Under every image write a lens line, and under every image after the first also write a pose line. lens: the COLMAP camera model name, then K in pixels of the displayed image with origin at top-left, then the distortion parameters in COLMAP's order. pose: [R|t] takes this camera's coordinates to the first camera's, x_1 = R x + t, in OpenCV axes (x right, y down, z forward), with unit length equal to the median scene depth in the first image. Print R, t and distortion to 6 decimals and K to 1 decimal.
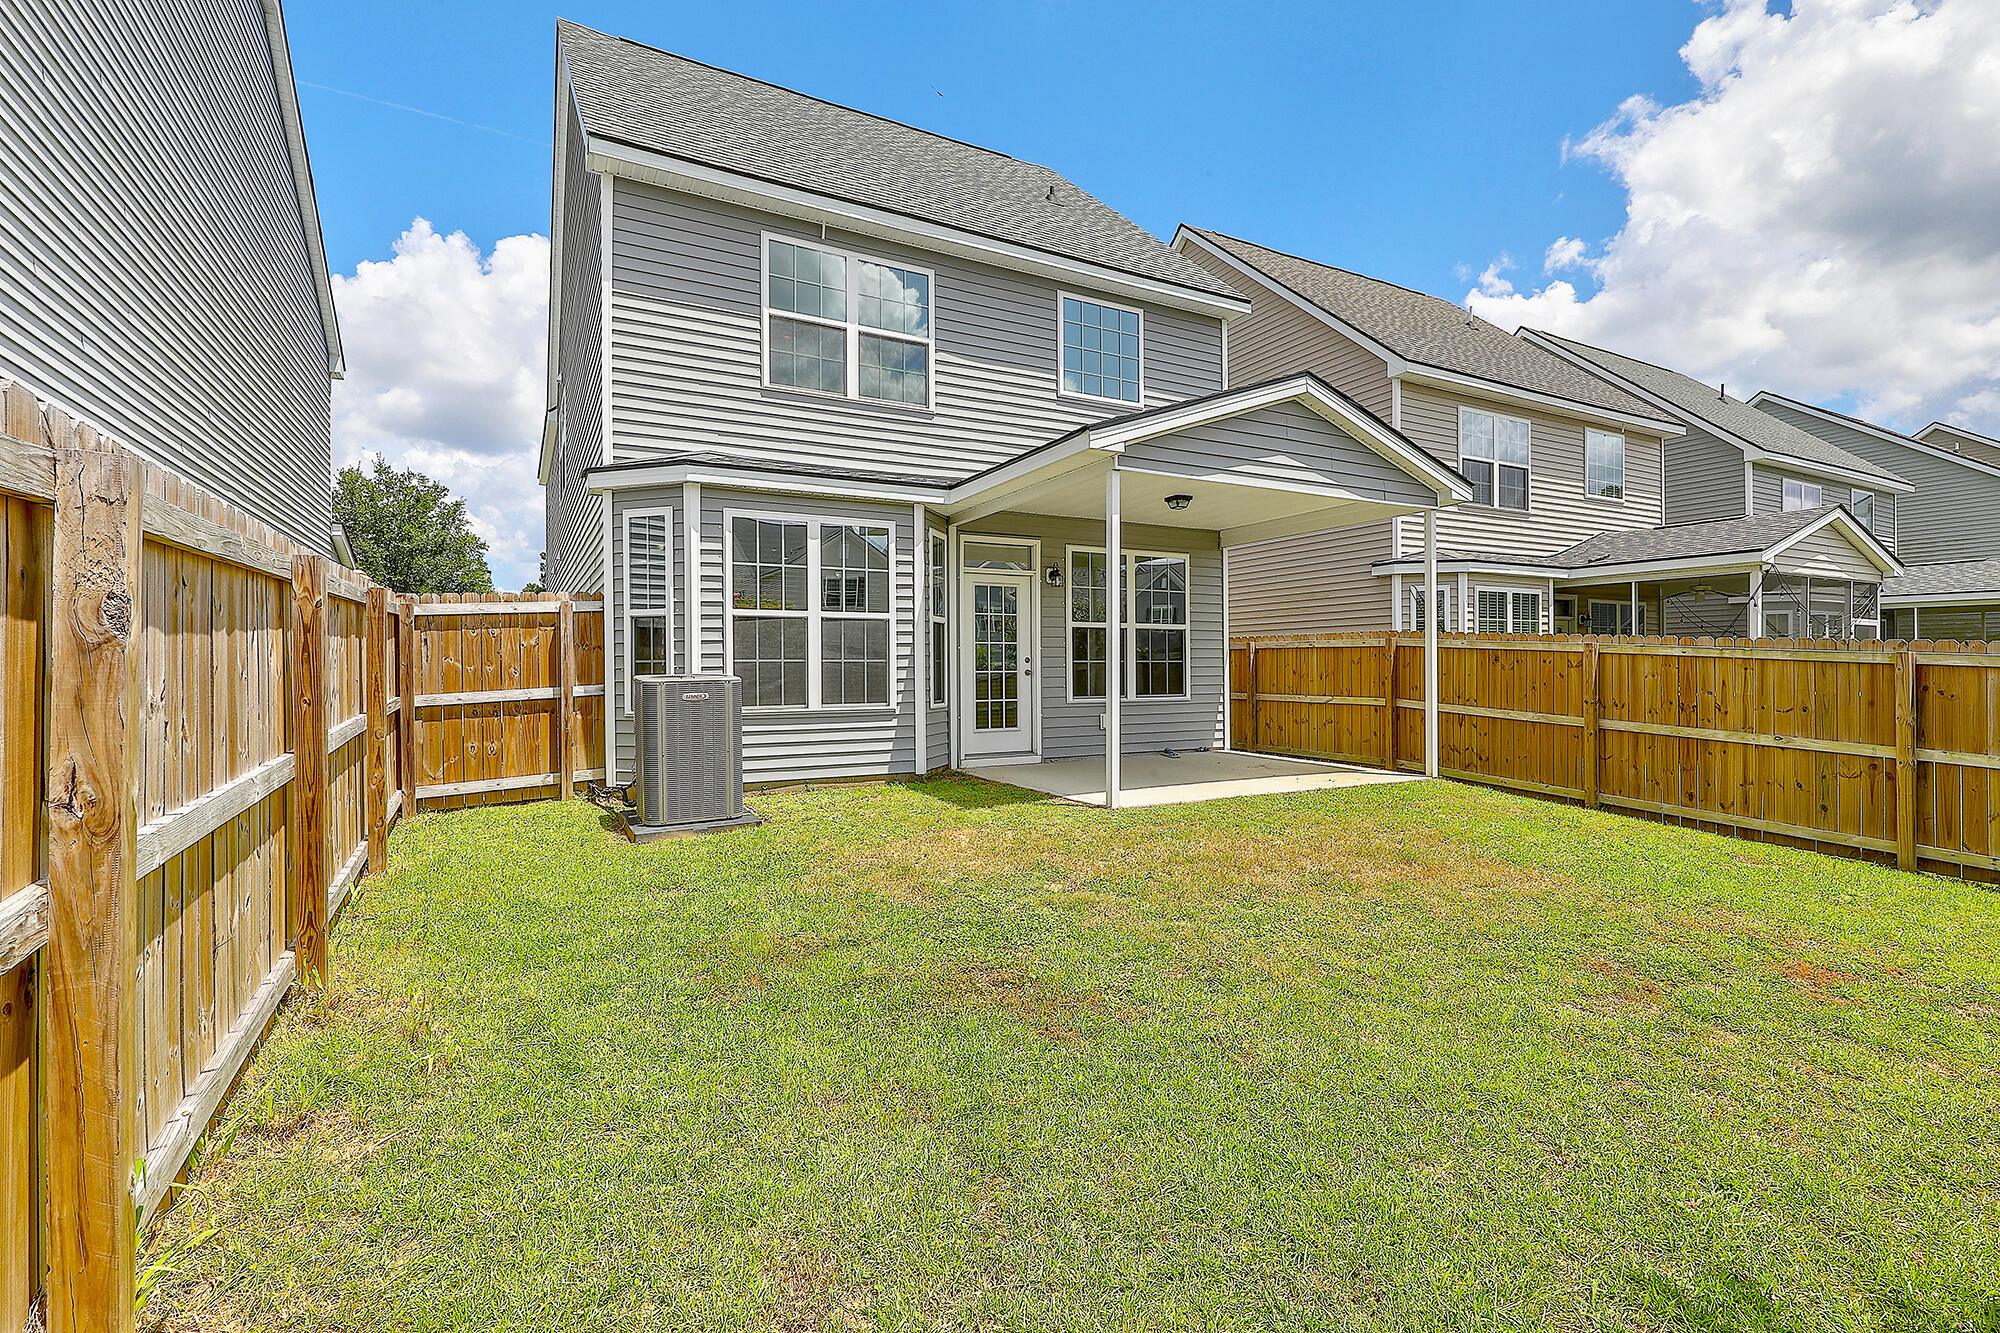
lens RADIAL K [[898.0, 0, 1035.6], [0, 898.0, 672.7], [0, 0, 1]] dist [0.003007, 0.000133]
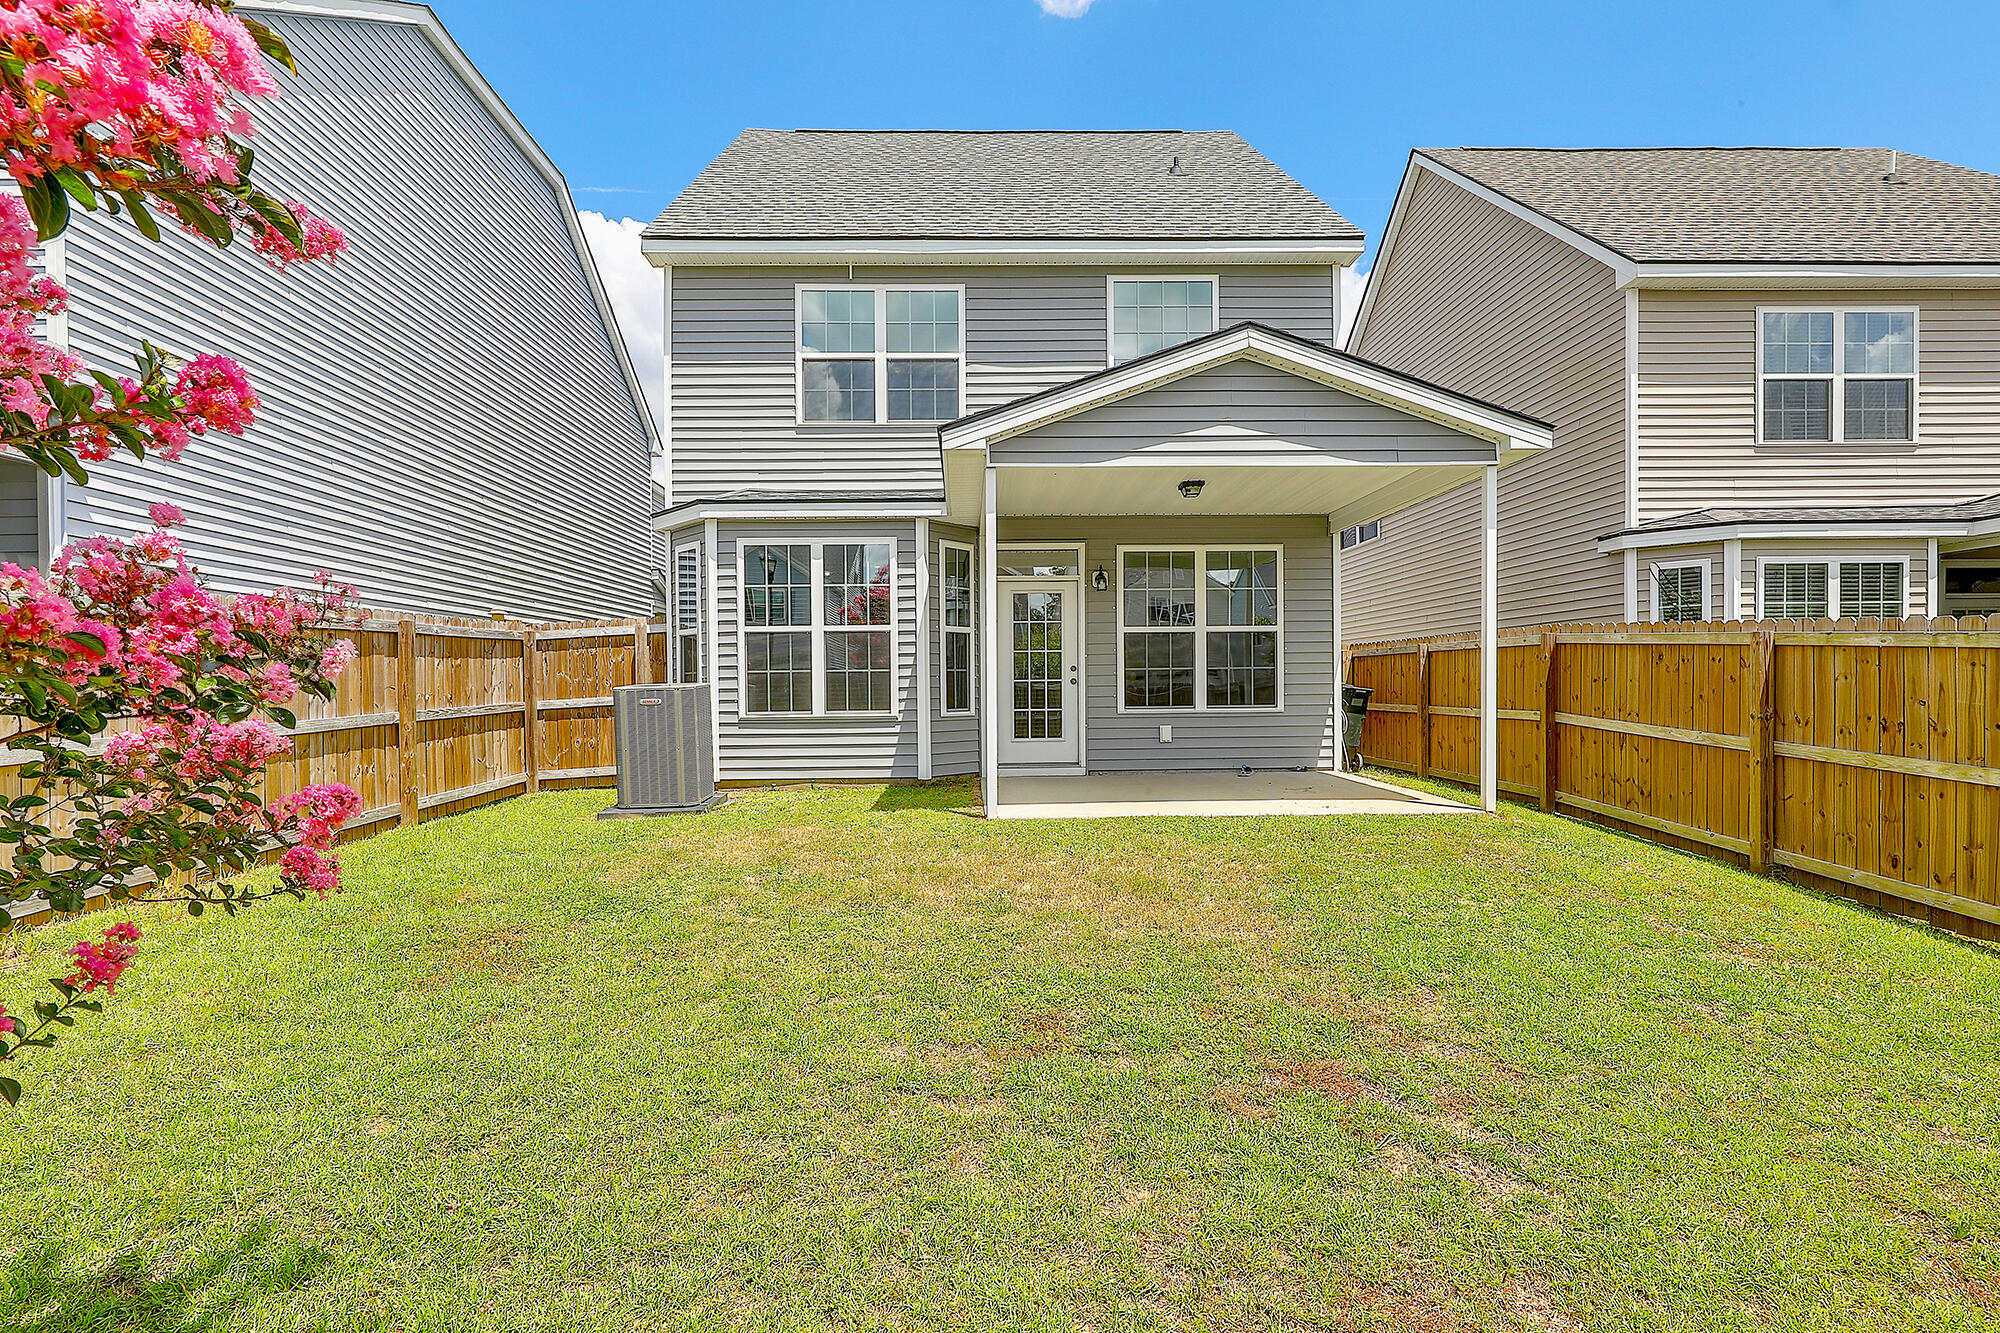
lens RADIAL K [[919.6, 0, 1008.1], [0, 919.6, 702.4], [0, 0, 1]] dist [0.000831, -0.000246]
pose [[0.886712, 0.002935, -0.462312, 0.454130], [0.004382, 0.999882, 0.014753, 0.009029], [0.462301, -0.015107, 0.886594, 0.106825]]
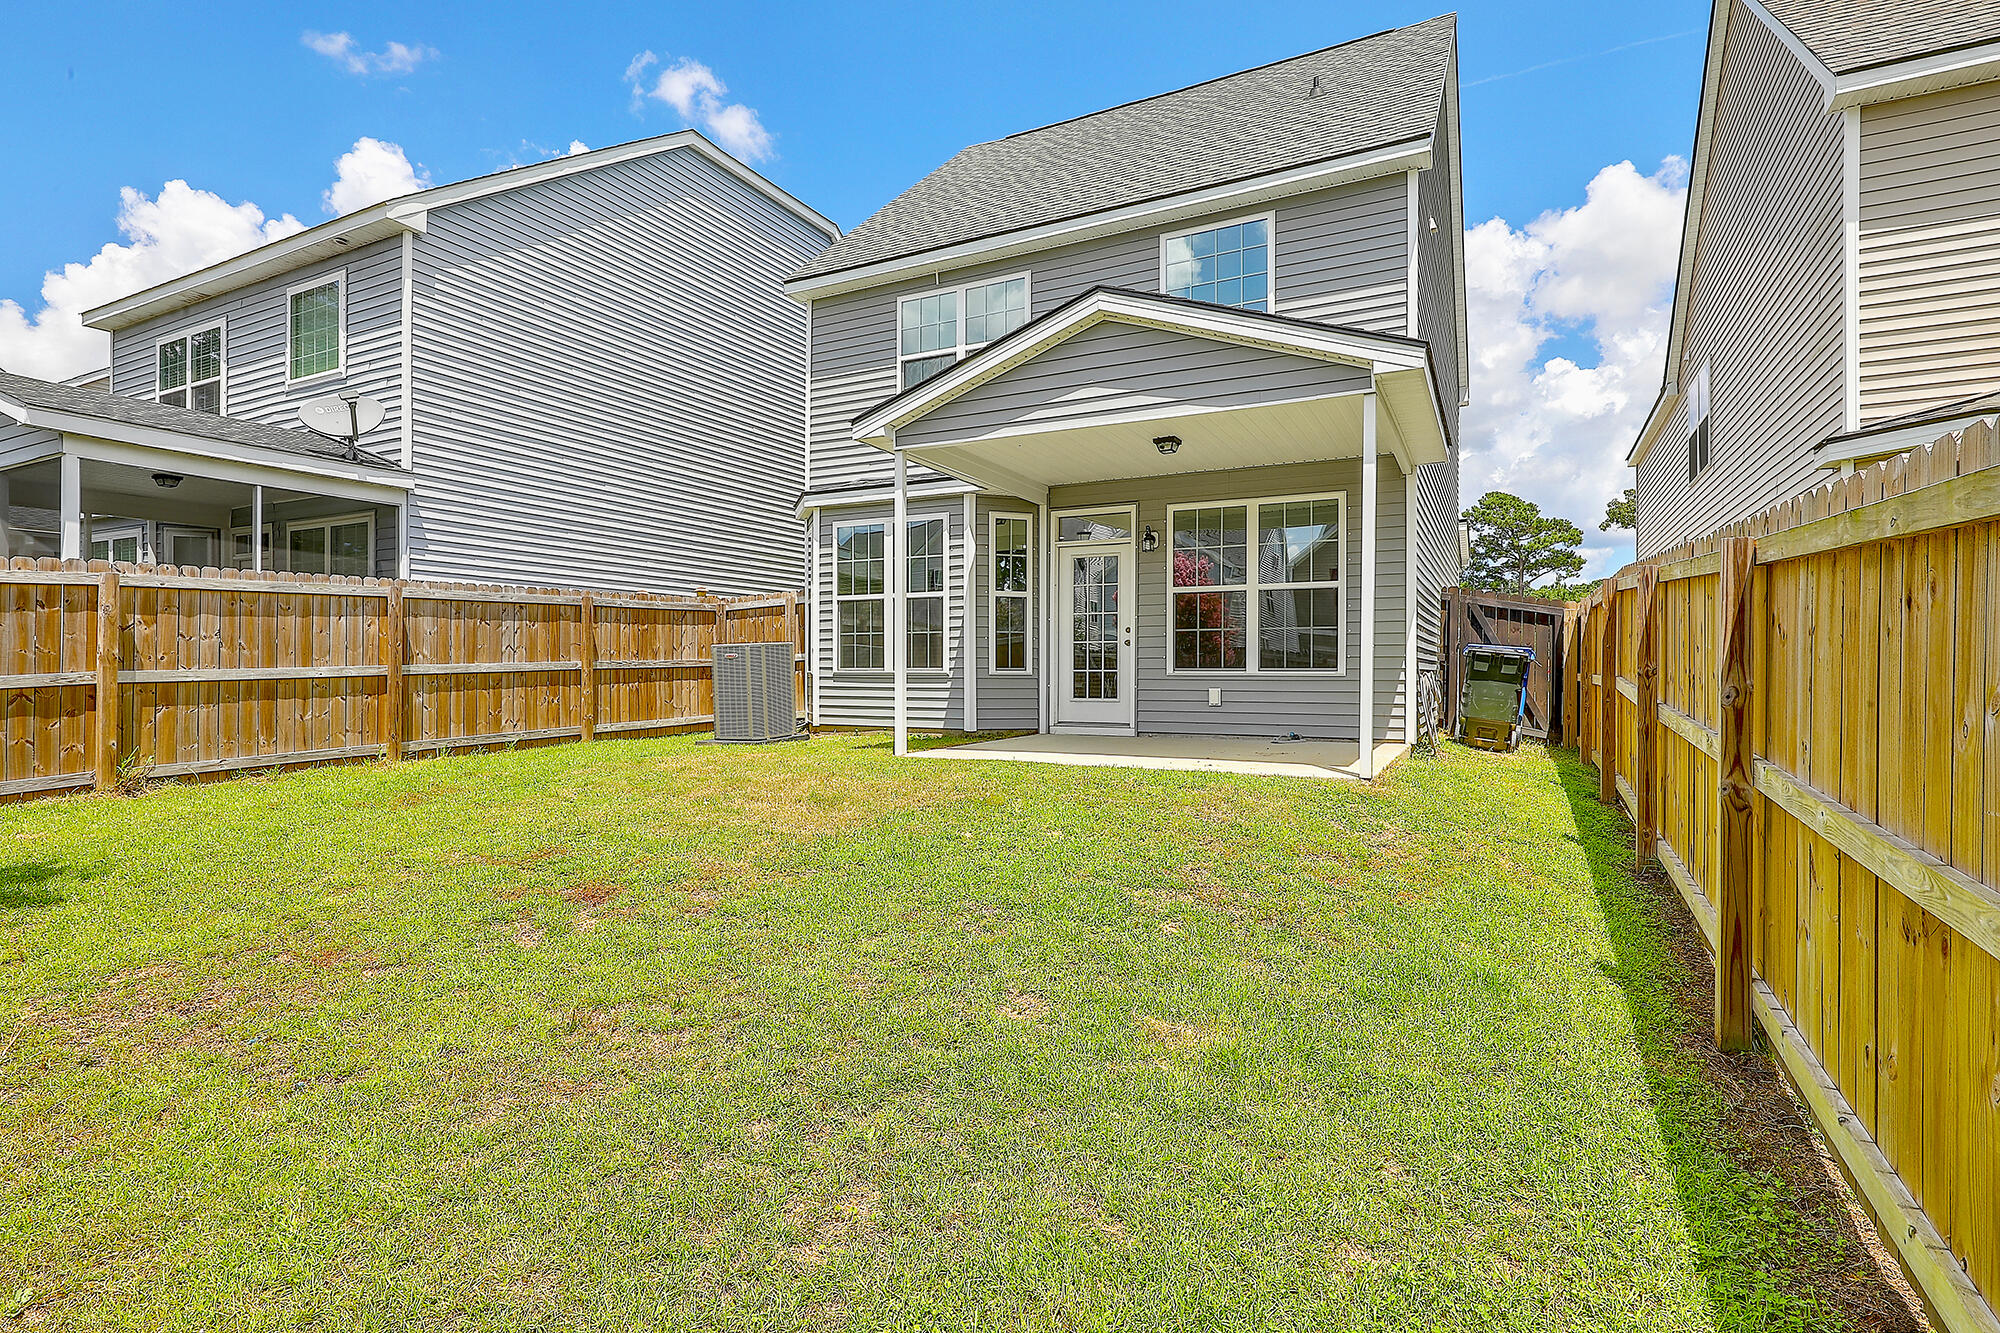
lens RADIAL K [[987.2, 0, 1023.3], [0, 987.2, 677.7], [0, 0, 1]] dist [0.000914, 0.000222]
pose [[0.559877, 0.011352, -0.828498, 0.958234], [-0.006616, 0.999936, 0.009230, 0.033762], [0.828549, 0.000314, 0.559916, 0.362175]]
